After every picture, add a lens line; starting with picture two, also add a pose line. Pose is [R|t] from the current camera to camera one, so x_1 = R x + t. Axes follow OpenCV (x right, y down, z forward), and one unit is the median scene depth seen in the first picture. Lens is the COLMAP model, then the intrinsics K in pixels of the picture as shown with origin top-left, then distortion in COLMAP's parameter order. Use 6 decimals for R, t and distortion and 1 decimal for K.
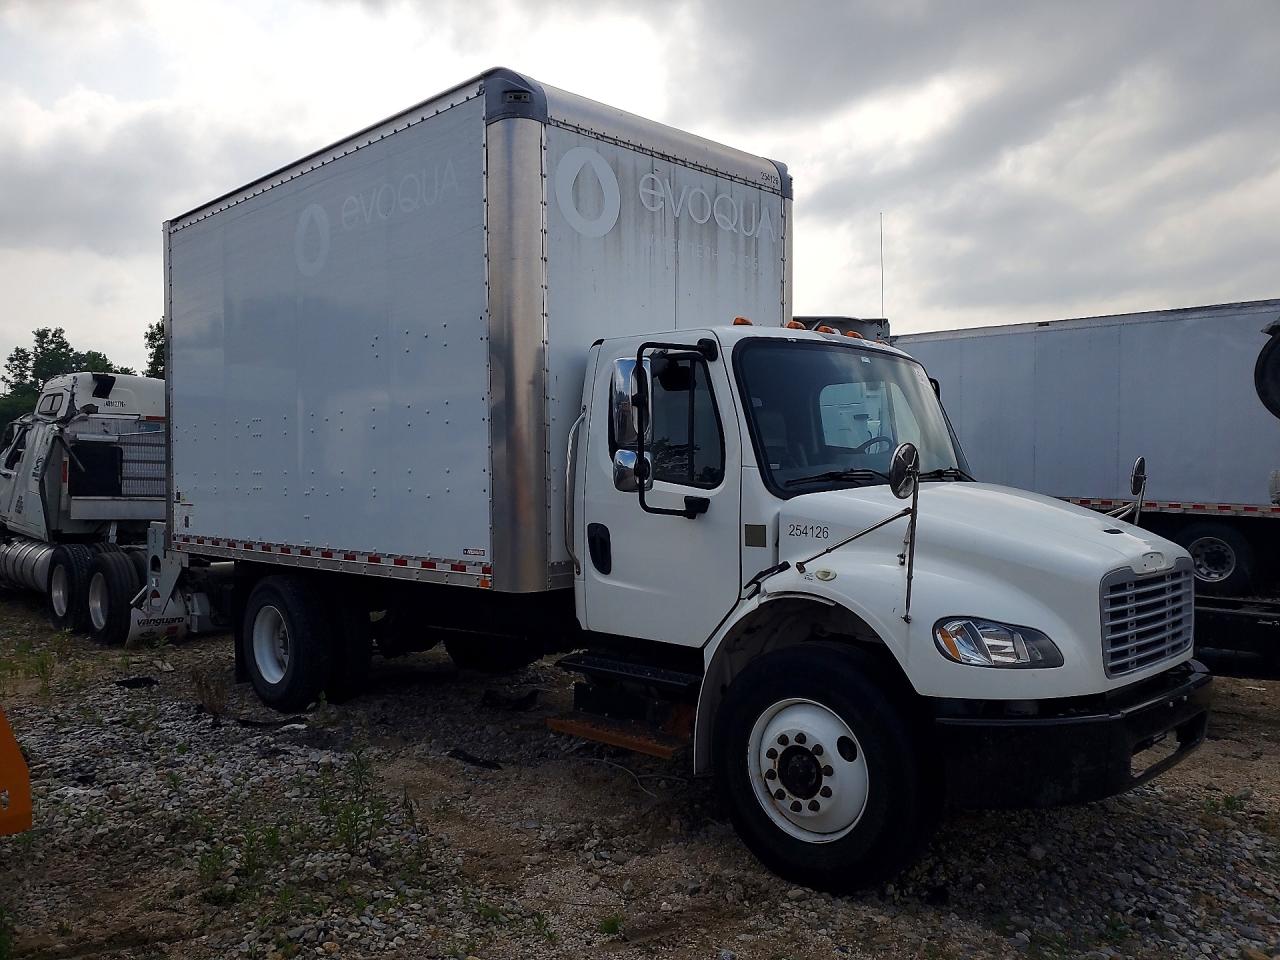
lens RADIAL K [[1003.8, 0, 637.3], [0, 1003.8, 473.6], [0, 0, 1]] dist [0.036209, -0.019999]
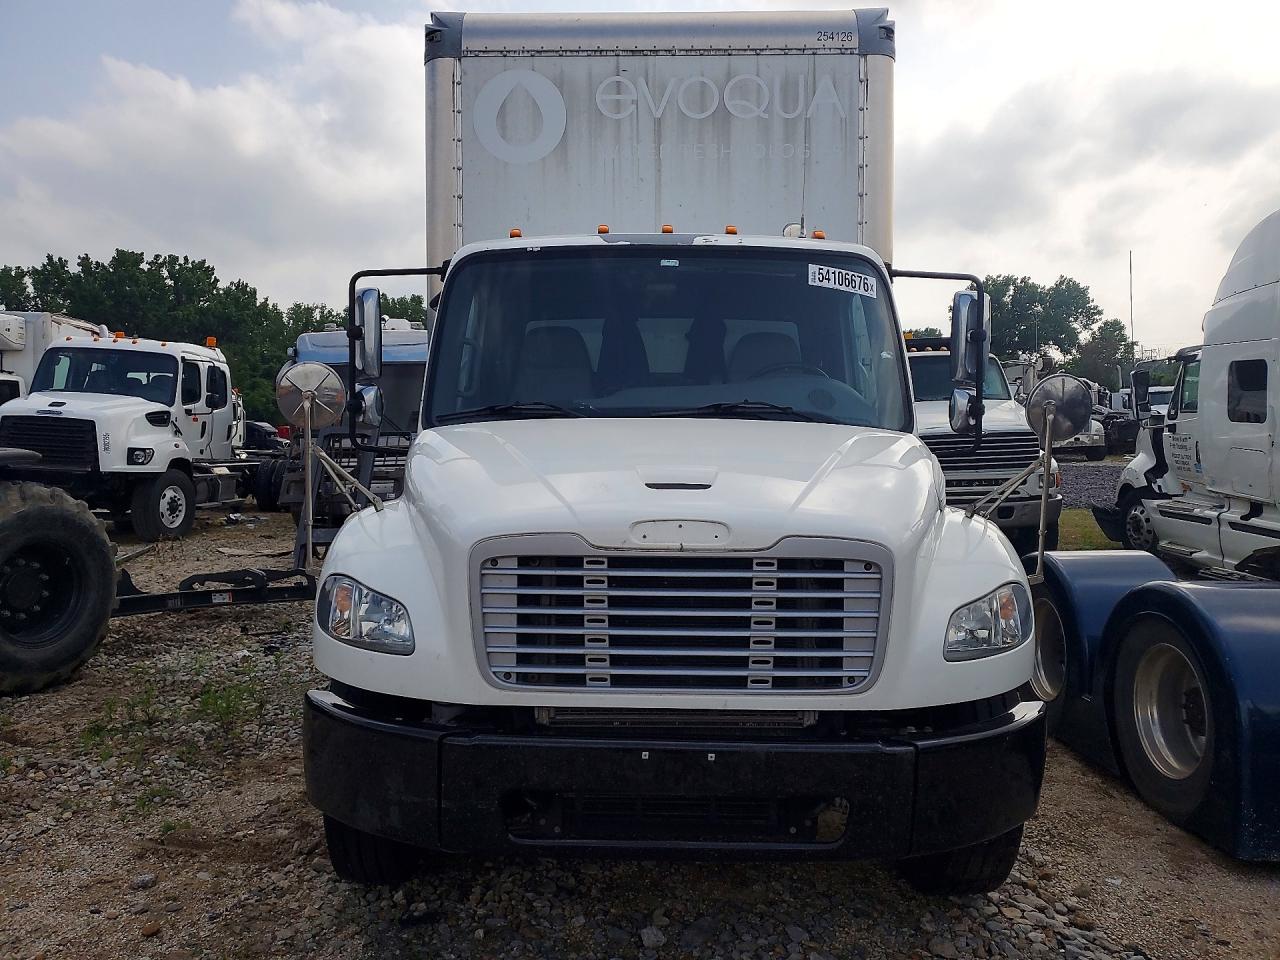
lens RADIAL K [[1003.8, 0, 639.8], [0, 1003.8, 472.0], [0, 0, 1]] dist [0.036209, -0.019999]
pose [[0.707564, 0.029110, -0.706049, 0.692451], [-0.001691, 0.999218, 0.039503, 0.016792], [0.706647, -0.026757, 0.707060, 0.388137]]
